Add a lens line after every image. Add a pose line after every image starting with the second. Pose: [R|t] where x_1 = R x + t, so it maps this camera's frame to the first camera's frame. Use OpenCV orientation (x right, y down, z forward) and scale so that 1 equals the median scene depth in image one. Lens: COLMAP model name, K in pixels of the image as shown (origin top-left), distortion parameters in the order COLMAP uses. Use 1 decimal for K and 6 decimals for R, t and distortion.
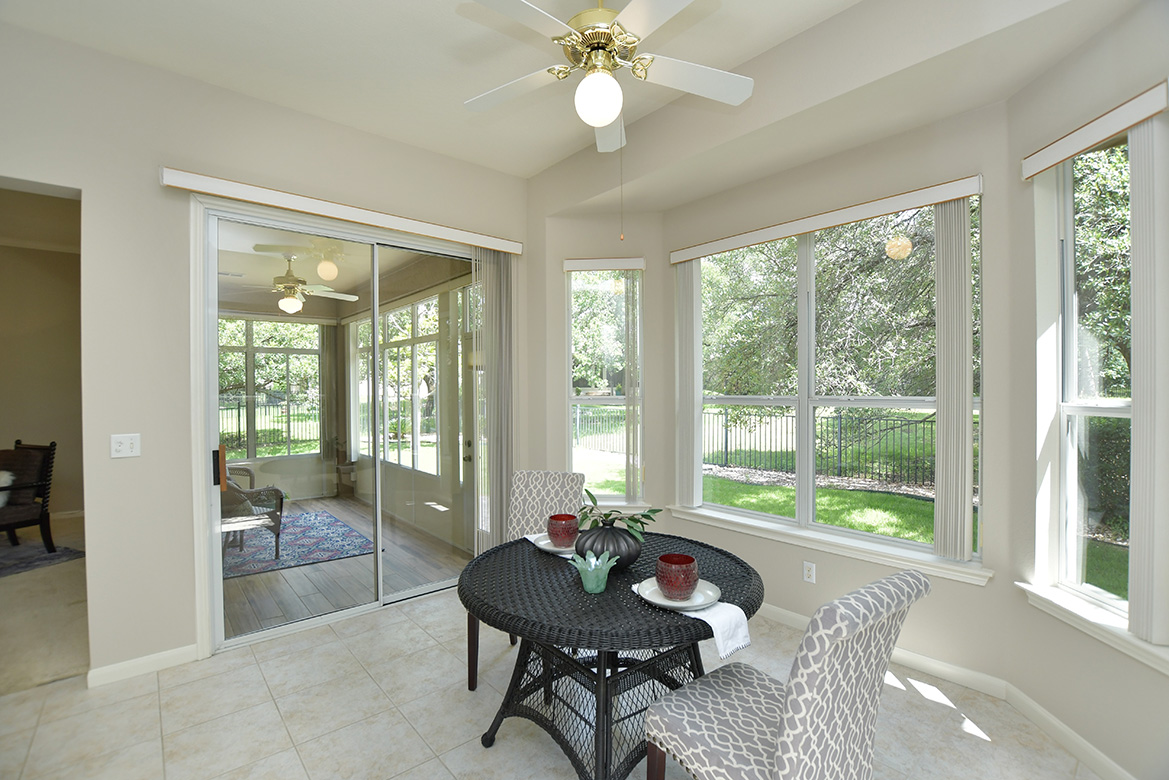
lens RADIAL K [[519.0, 0, 580.4], [0, 519.0, 391.4], [0, 0, 1]] dist [-0.027444, 0.000980]
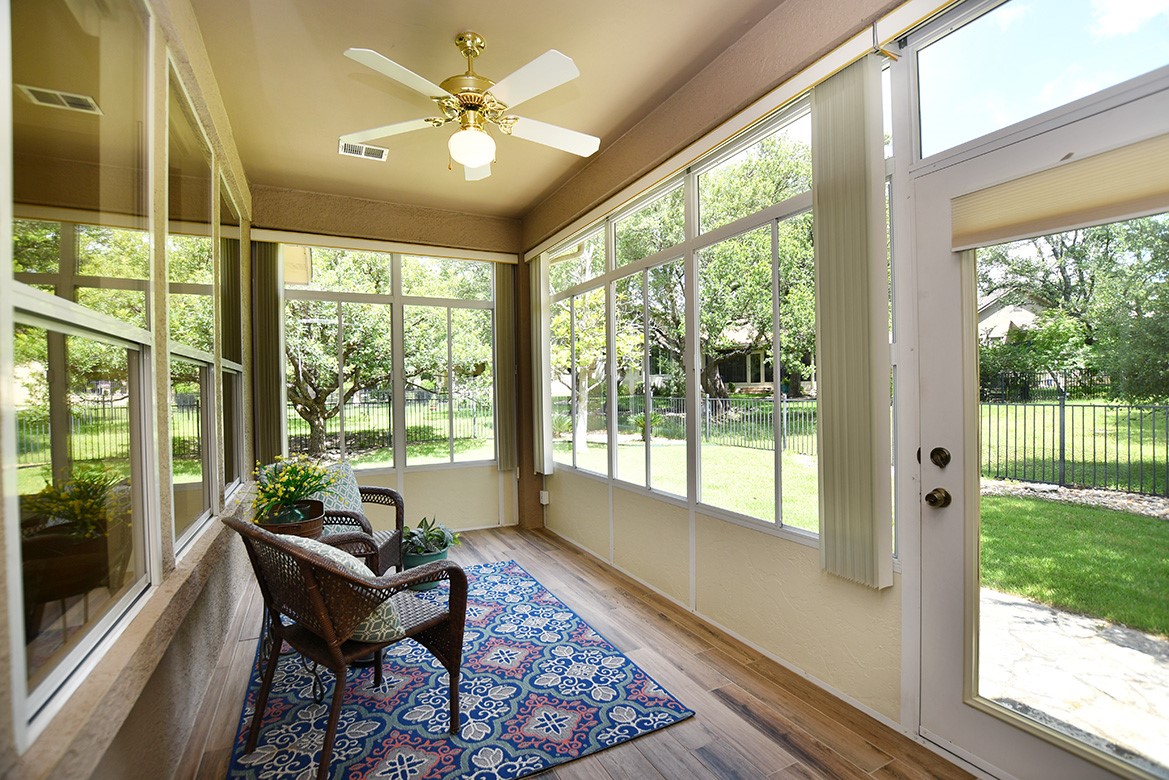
lens RADIAL K [[519.0, 0, 582.9], [0, 519.0, 388.0], [0, 0, 1]] dist [-0.027444, 0.000980]
pose [[0.972715, -0.010129, -0.231782, -0.251128], [0.008103, 0.999920, -0.009692, 0.036984], [0.231861, 0.007550, 0.972720, 0.397918]]
